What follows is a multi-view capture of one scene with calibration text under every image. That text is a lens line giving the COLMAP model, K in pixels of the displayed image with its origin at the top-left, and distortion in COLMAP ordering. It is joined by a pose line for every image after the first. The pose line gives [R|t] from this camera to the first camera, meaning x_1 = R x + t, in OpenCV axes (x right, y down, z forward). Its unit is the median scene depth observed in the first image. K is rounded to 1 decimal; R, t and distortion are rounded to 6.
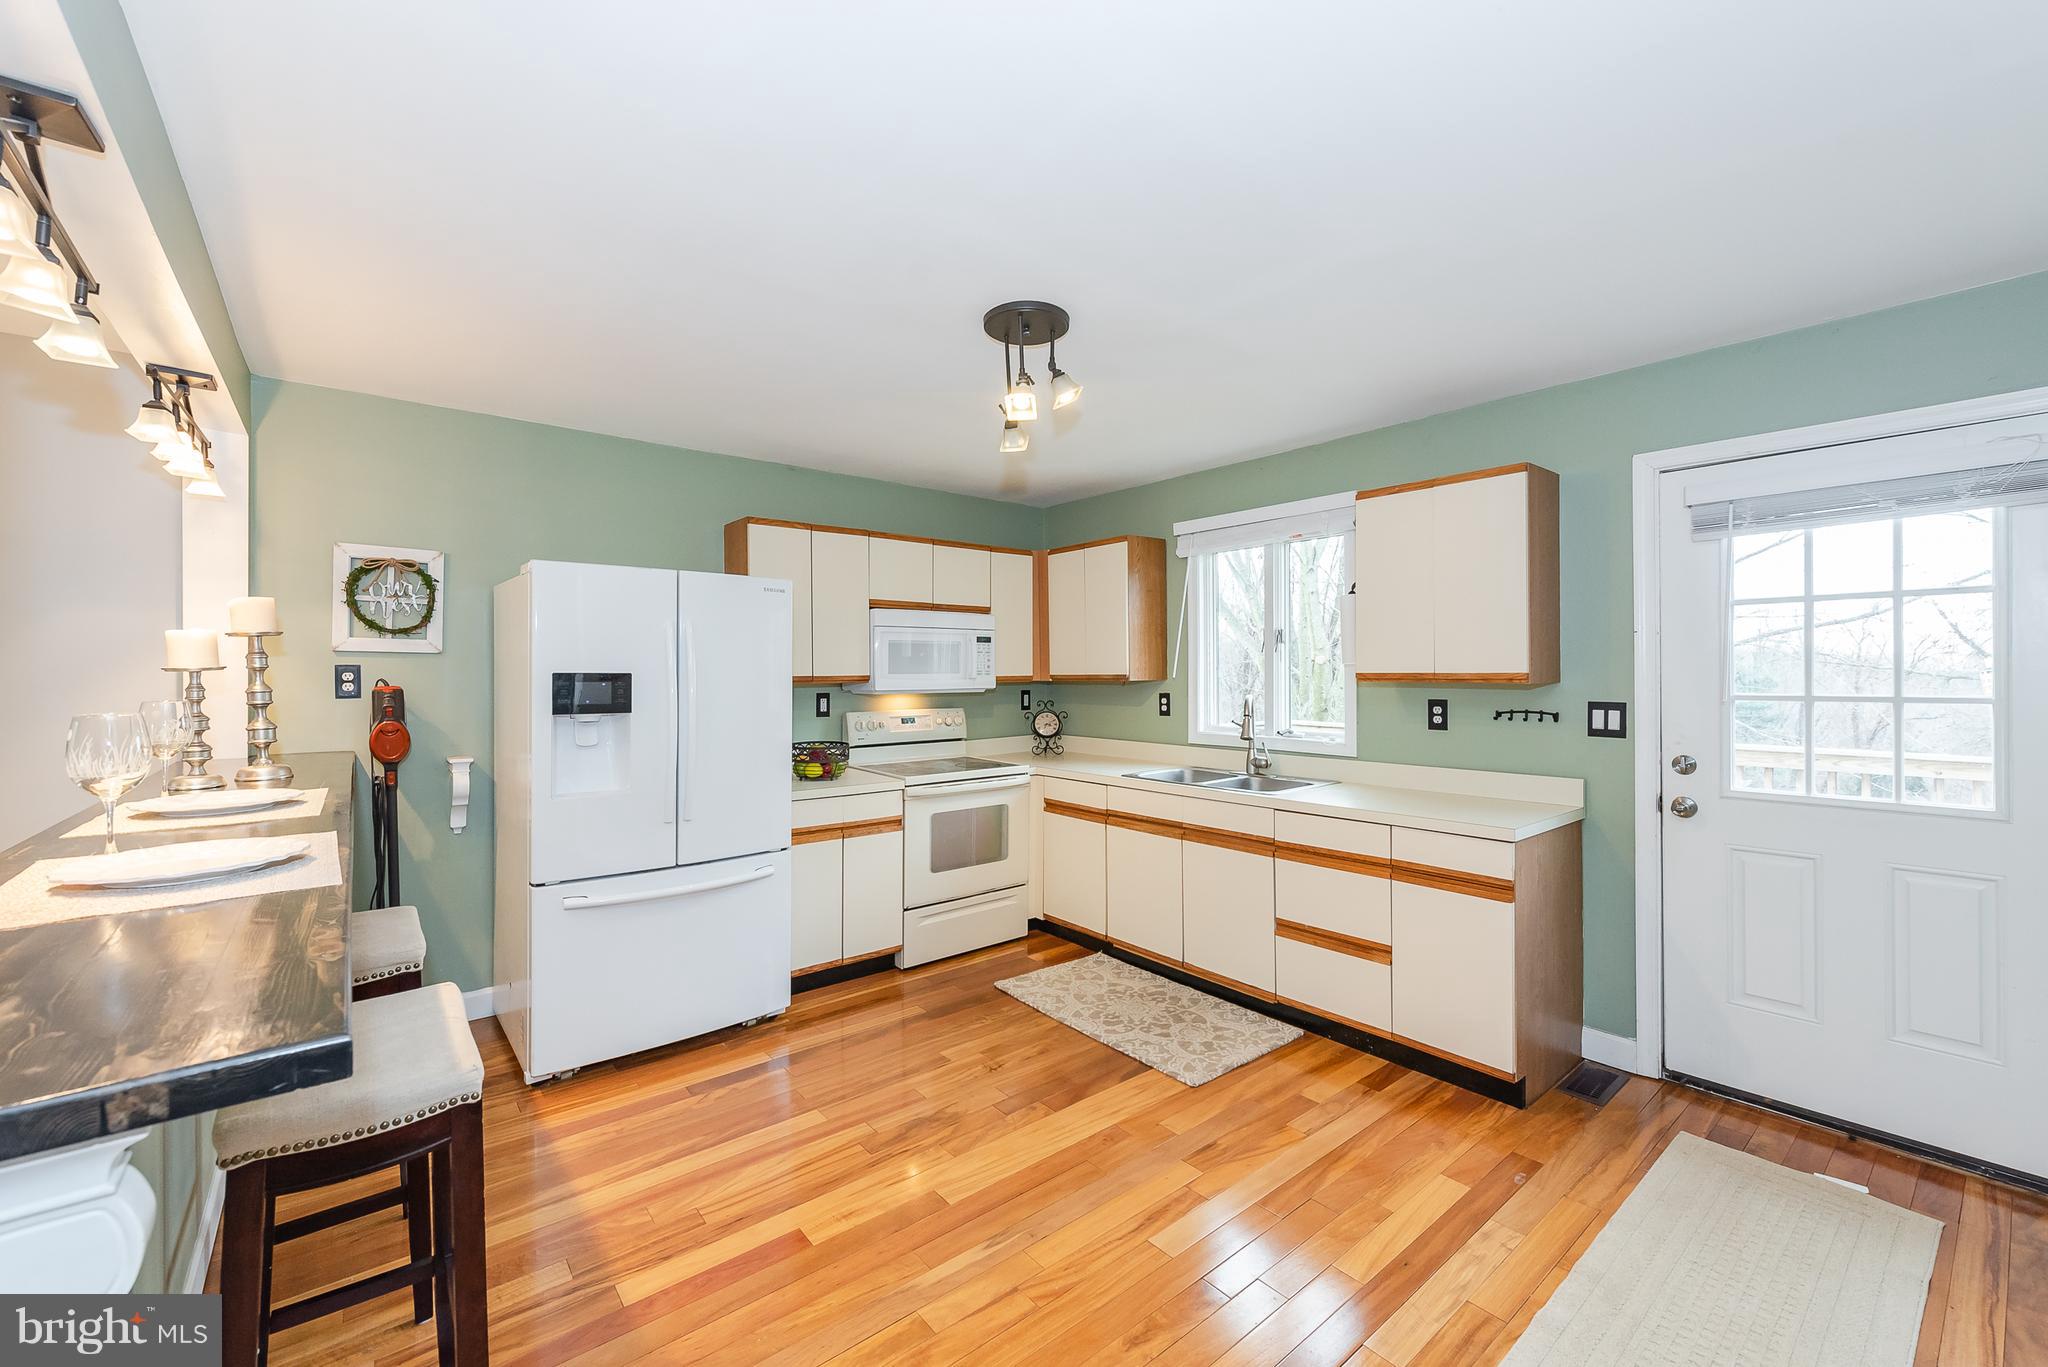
lens RADIAL K [[815.9, 0, 997.8], [0, 815.9, 678.6], [0, 0, 1]] dist [0.012012, -0.007044]
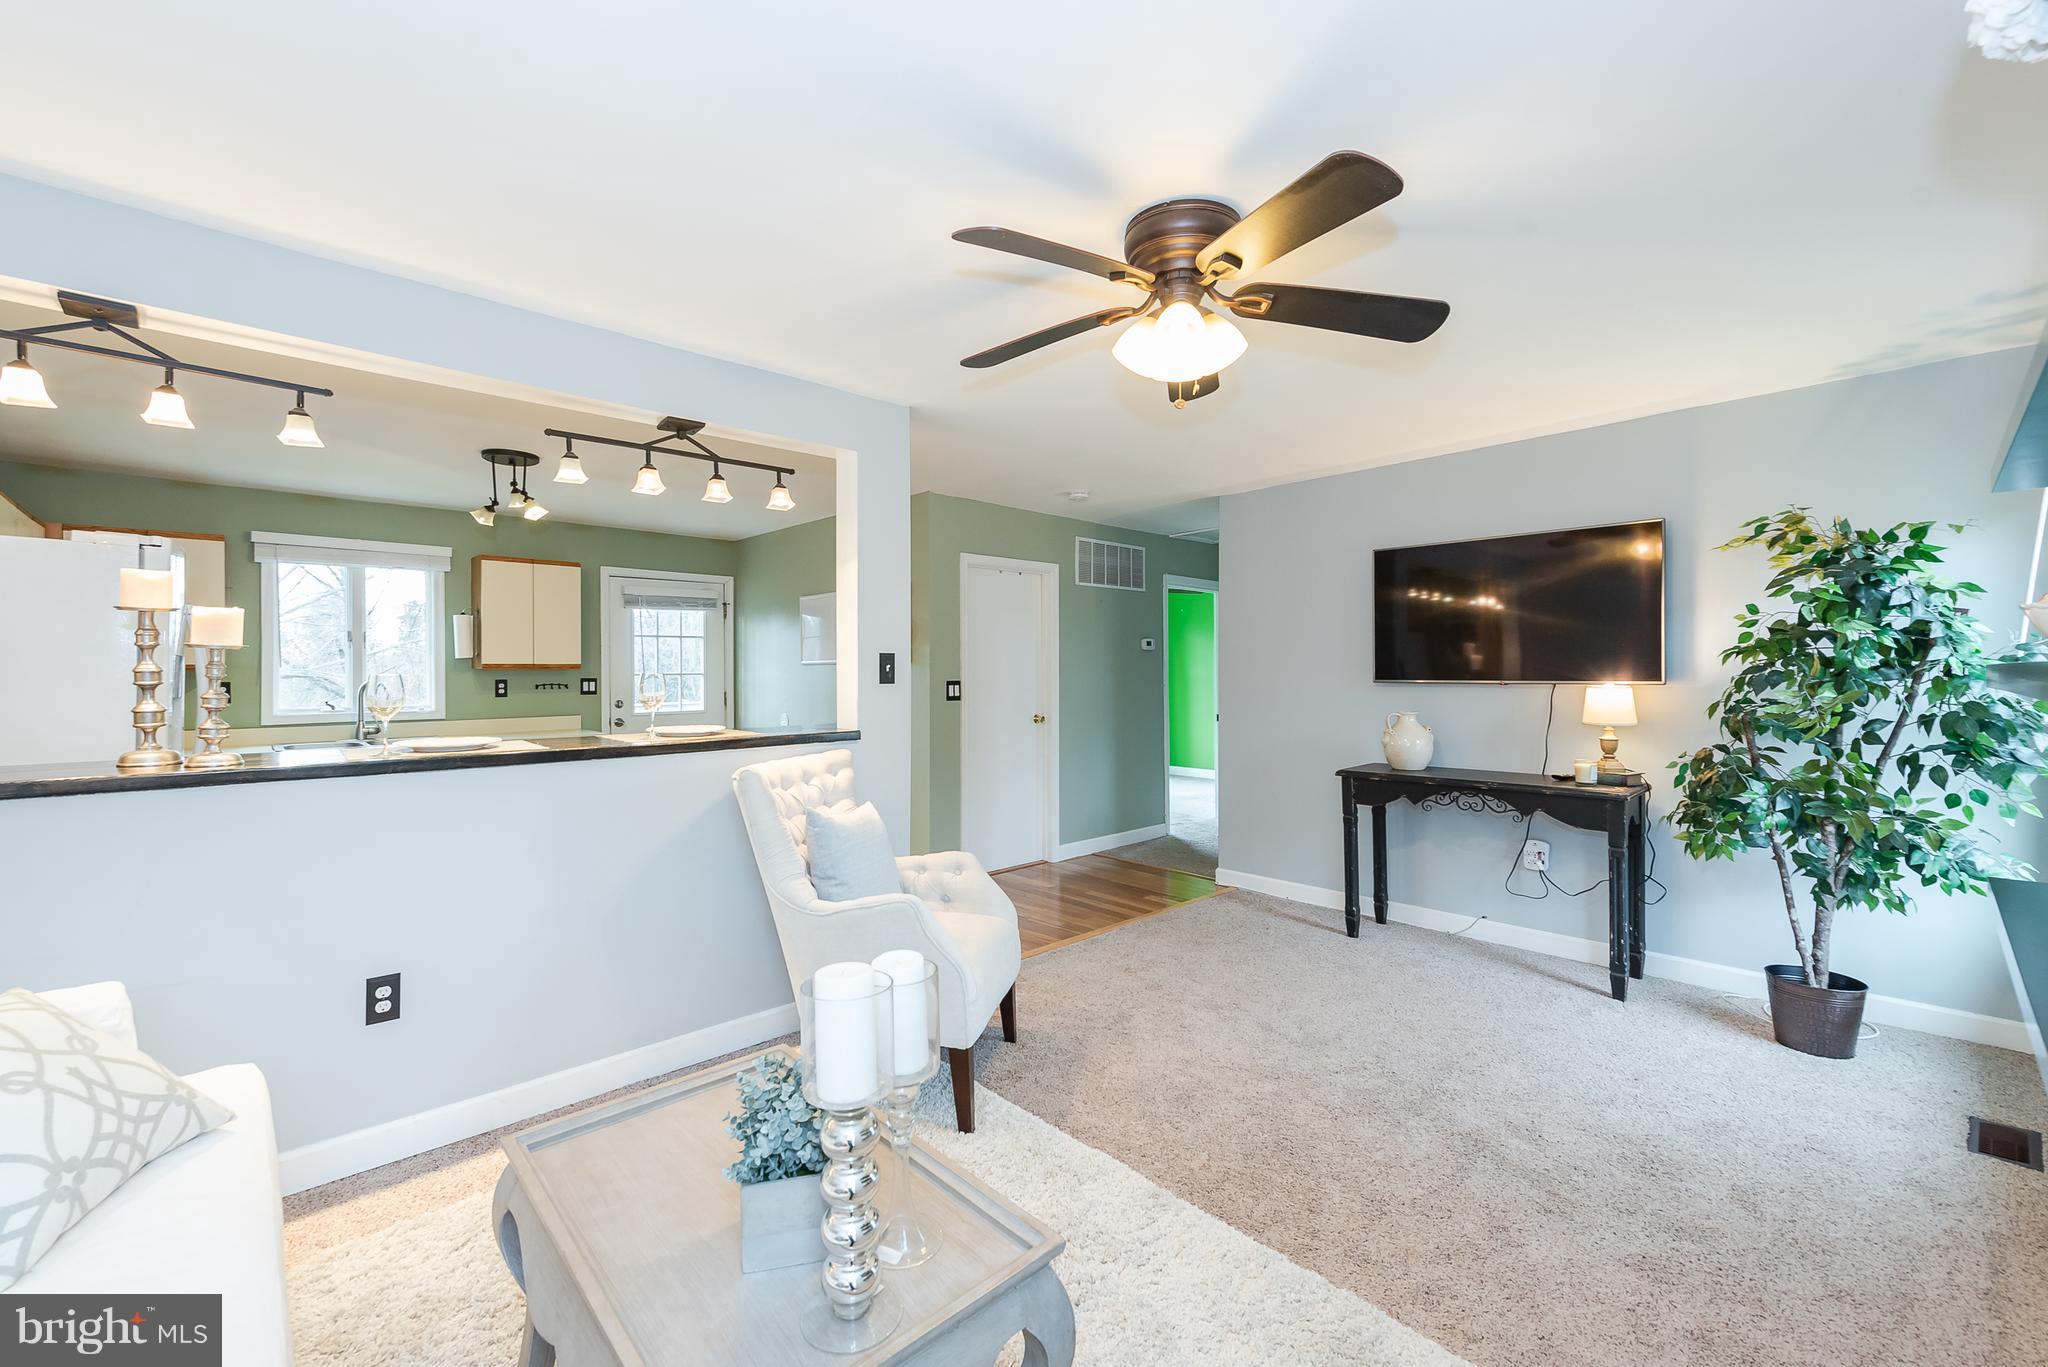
lens RADIAL K [[830.6, 0, 1010.5], [0, 830.6, 671.0], [0, 0, 1]] dist [0.000880, 0.000293]
pose [[-0.078455, -0.000472, 0.996918, -1.294445], [0.010559, 0.999943, 0.001305, 0.016409], [-0.996862, 0.010629, -0.078446, 0.065396]]
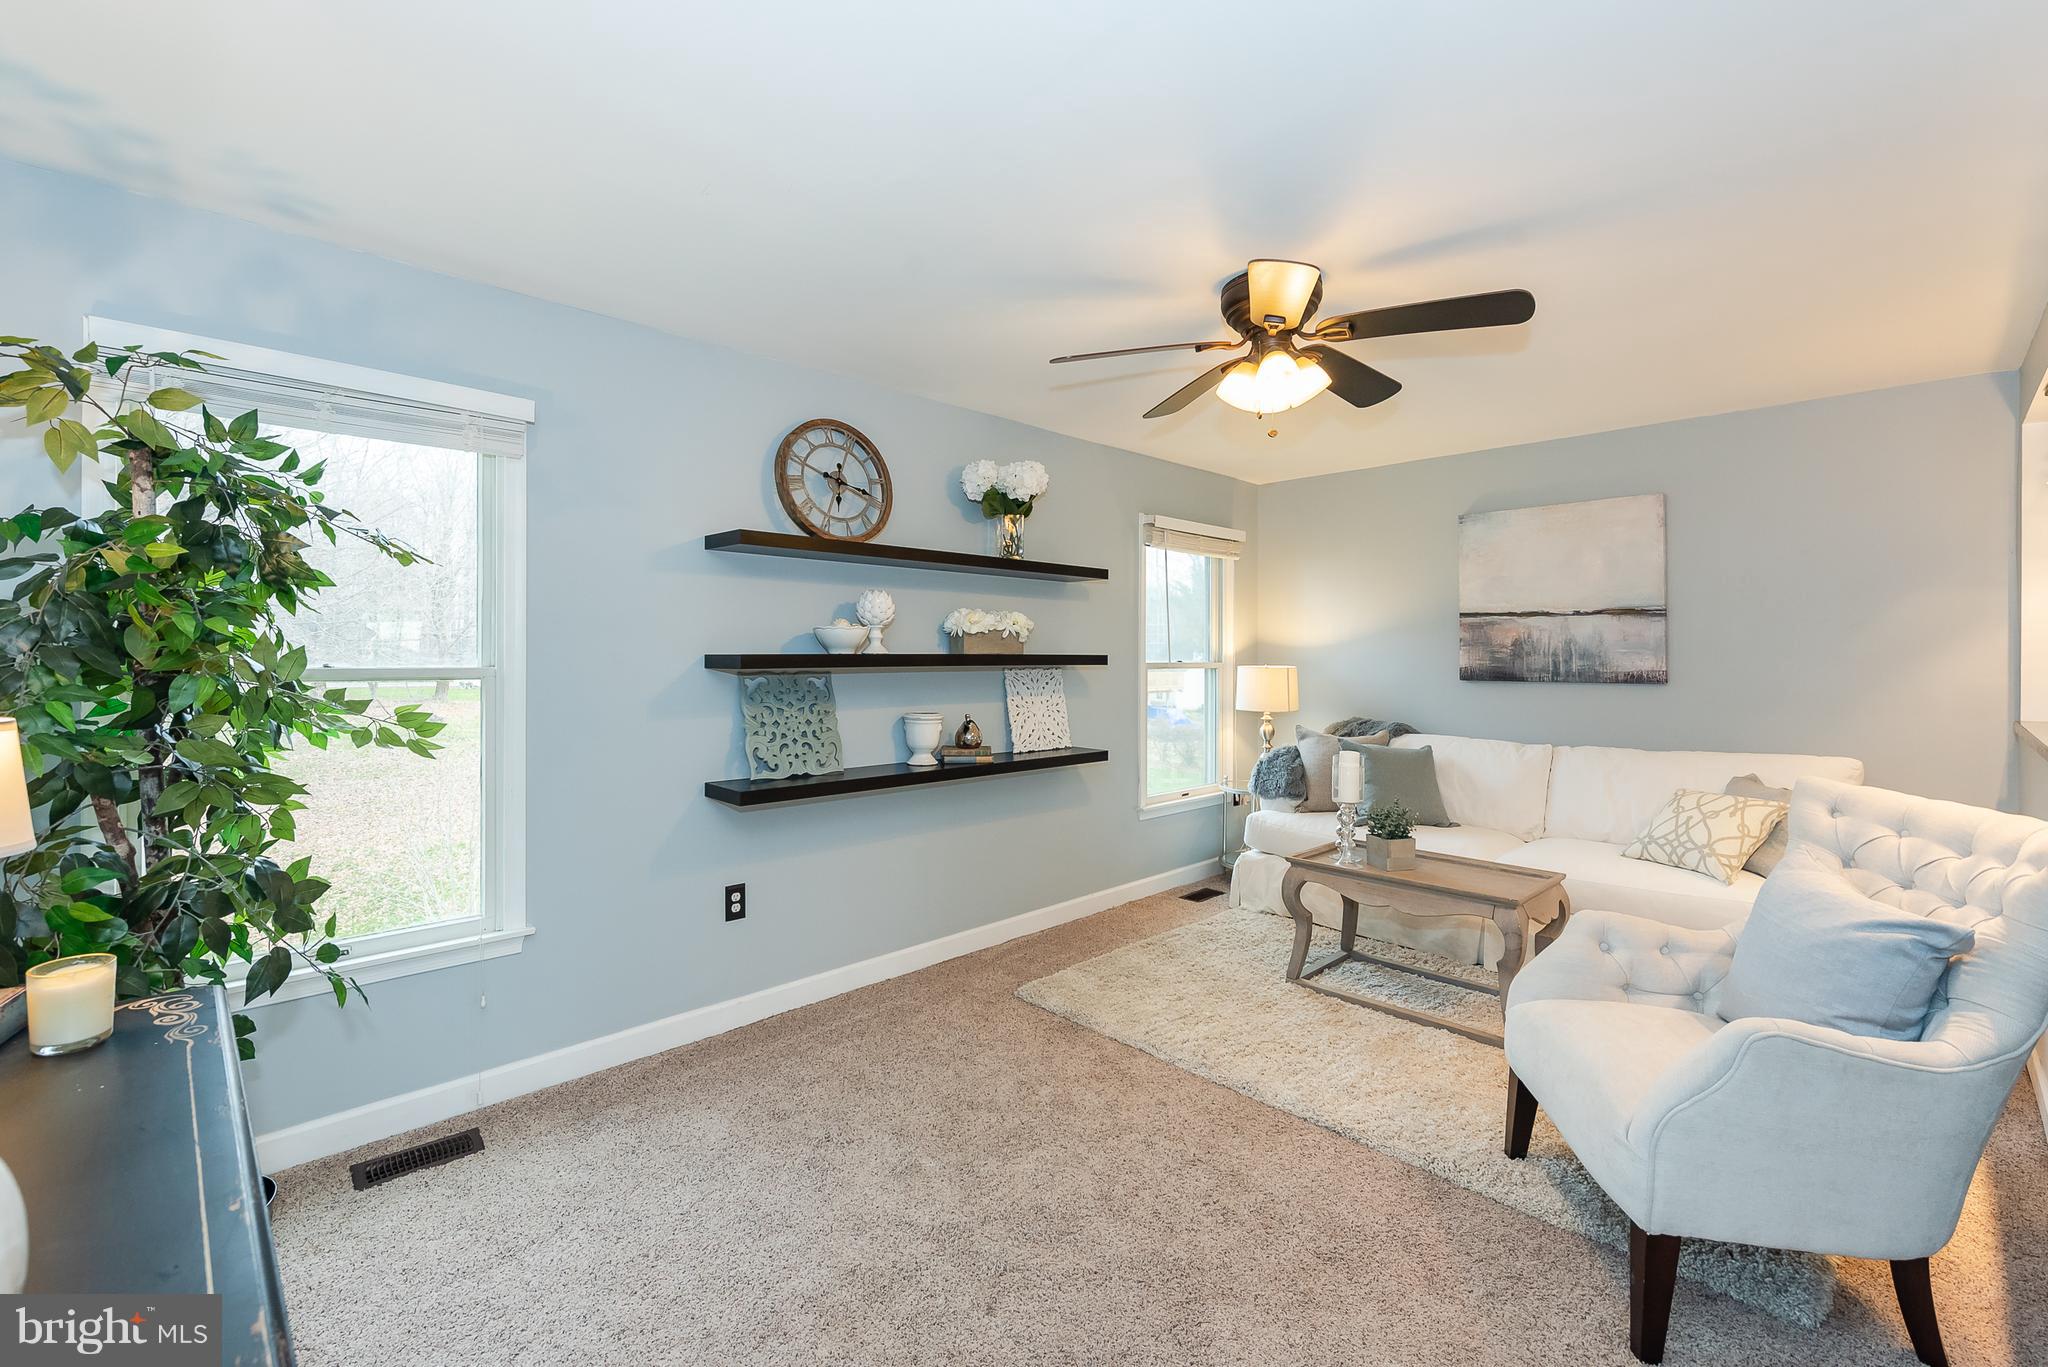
lens RADIAL K [[865.6, 0, 997.4], [0, 865.6, 660.2], [0, 0, 1]] dist [0.002420, -0.000034]
pose [[0.087553, 0.007108, -0.996134, 0.057197], [-0.009222, 0.999937, 0.006325, 0.017891], [0.996117, 0.008633, 0.087613, -0.416632]]
